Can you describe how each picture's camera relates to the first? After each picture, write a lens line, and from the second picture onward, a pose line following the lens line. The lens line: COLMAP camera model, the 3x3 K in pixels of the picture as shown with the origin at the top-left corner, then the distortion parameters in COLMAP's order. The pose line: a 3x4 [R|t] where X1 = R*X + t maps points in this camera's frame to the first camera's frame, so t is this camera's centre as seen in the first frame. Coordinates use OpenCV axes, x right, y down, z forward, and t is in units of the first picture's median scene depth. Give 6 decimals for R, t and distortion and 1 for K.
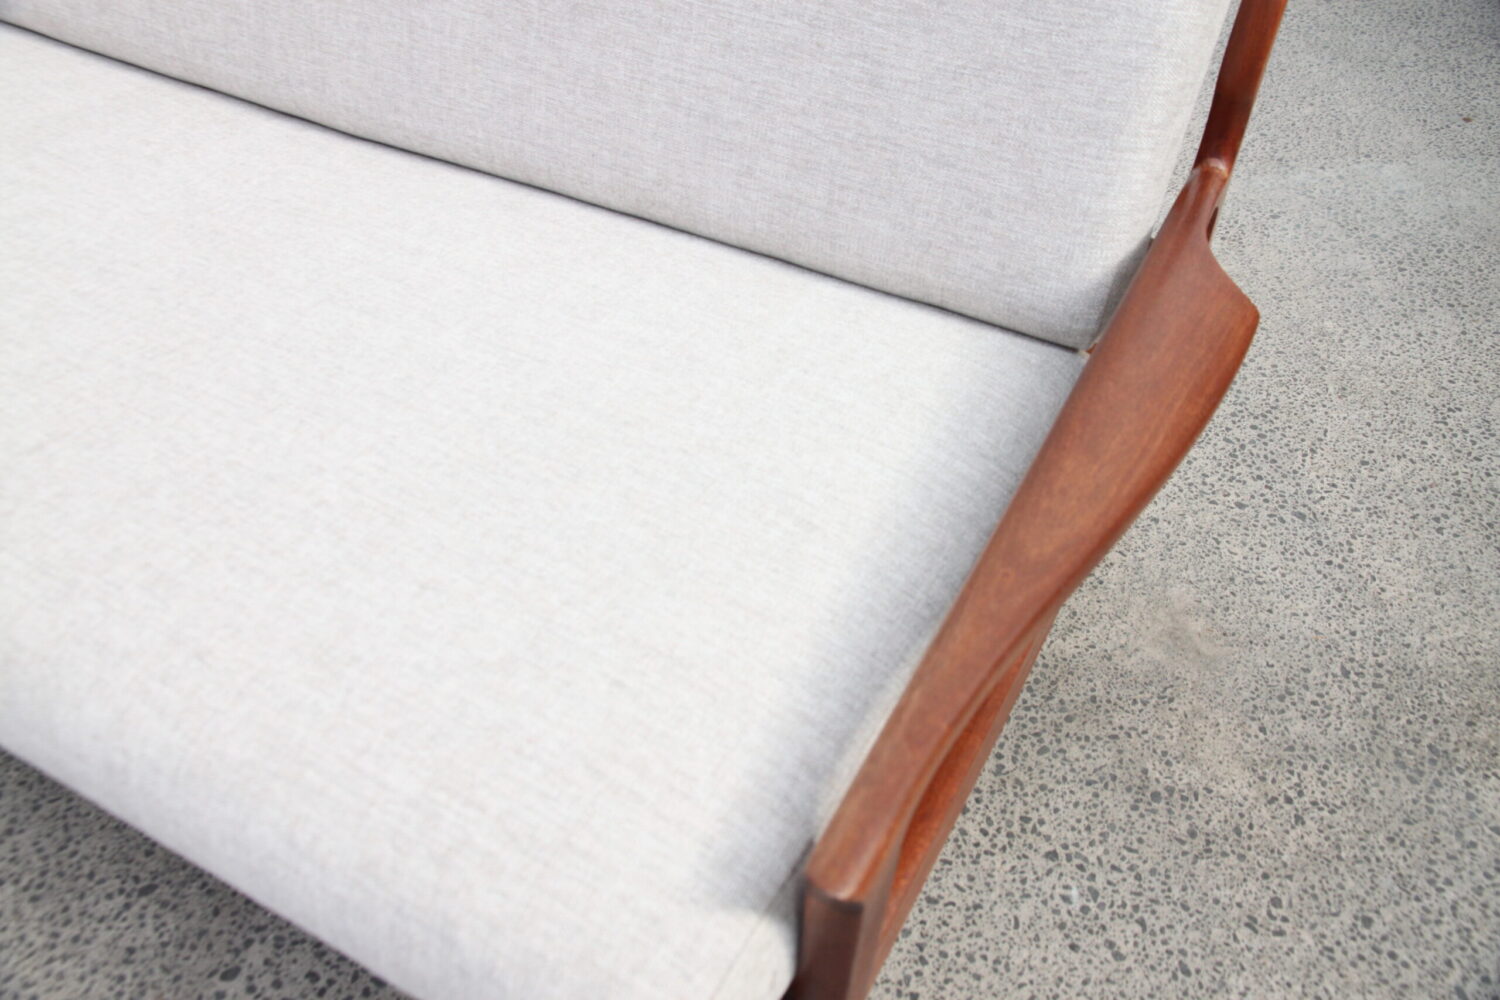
lens RADIAL K [[1248.4, 0, 748.8], [0, 1248.4, 511.5], [0, 0, 1]] dist [-0.051480, 0.086782]
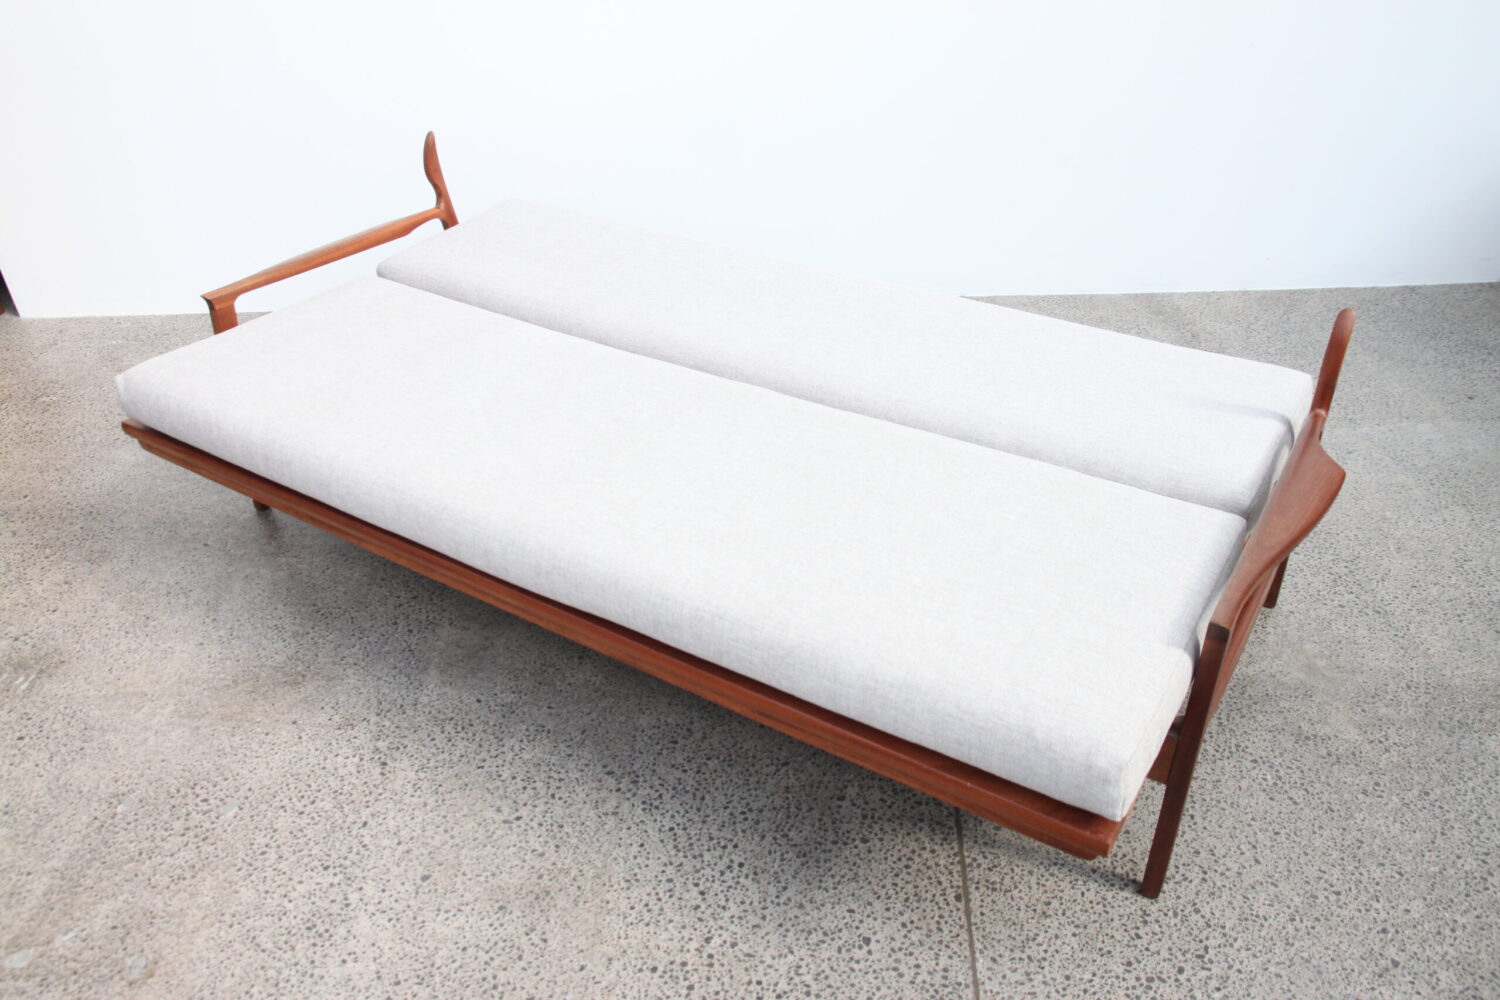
lens RADIAL K [[1248.4, 0, 750.1], [0, 1248.4, 502.7], [0, 0, 1]] dist [-0.051480, 0.086782]
pose [[0.998081, 0.016486, -0.059691, -0.399974], [-0.029115, 0.975655, -0.217371, 0.308833], [0.054654, 0.218692, 0.974262, -0.932872]]
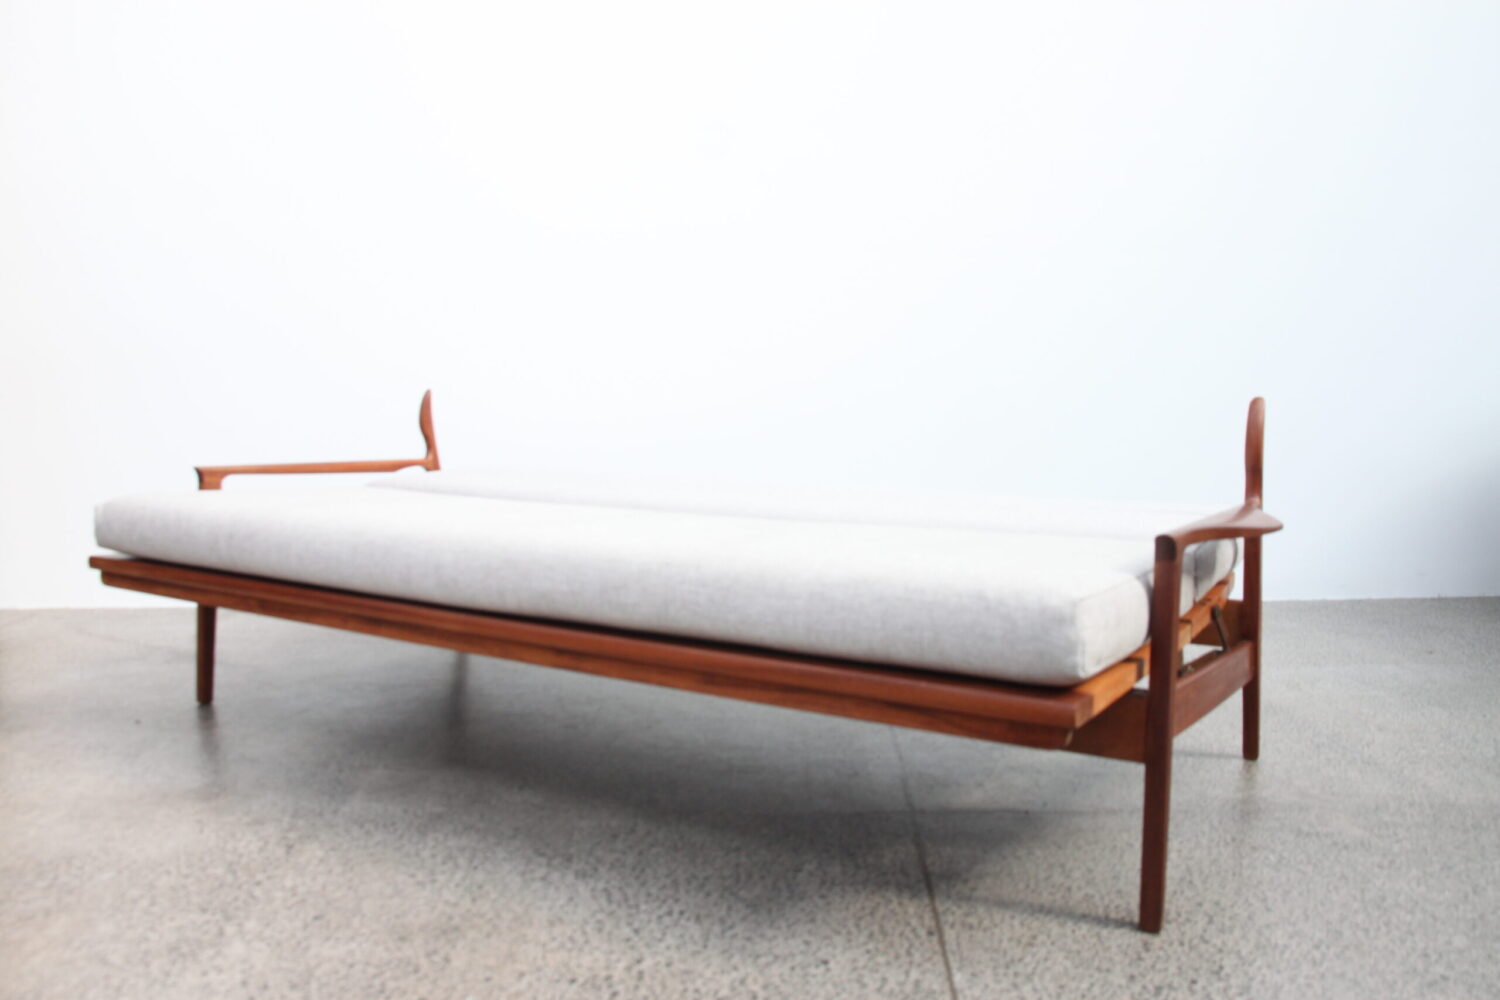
lens RADIAL K [[1248.4, 0, 747.7], [0, 1248.4, 468.2], [0, 0, 1]] dist [-0.051480, 0.086782]
pose [[0.998650, -0.000009, -0.051946, -0.351093], [-0.034024, 0.755519, -0.654243, 0.976726], [0.039252, 0.655127, 0.754498, -0.640673]]
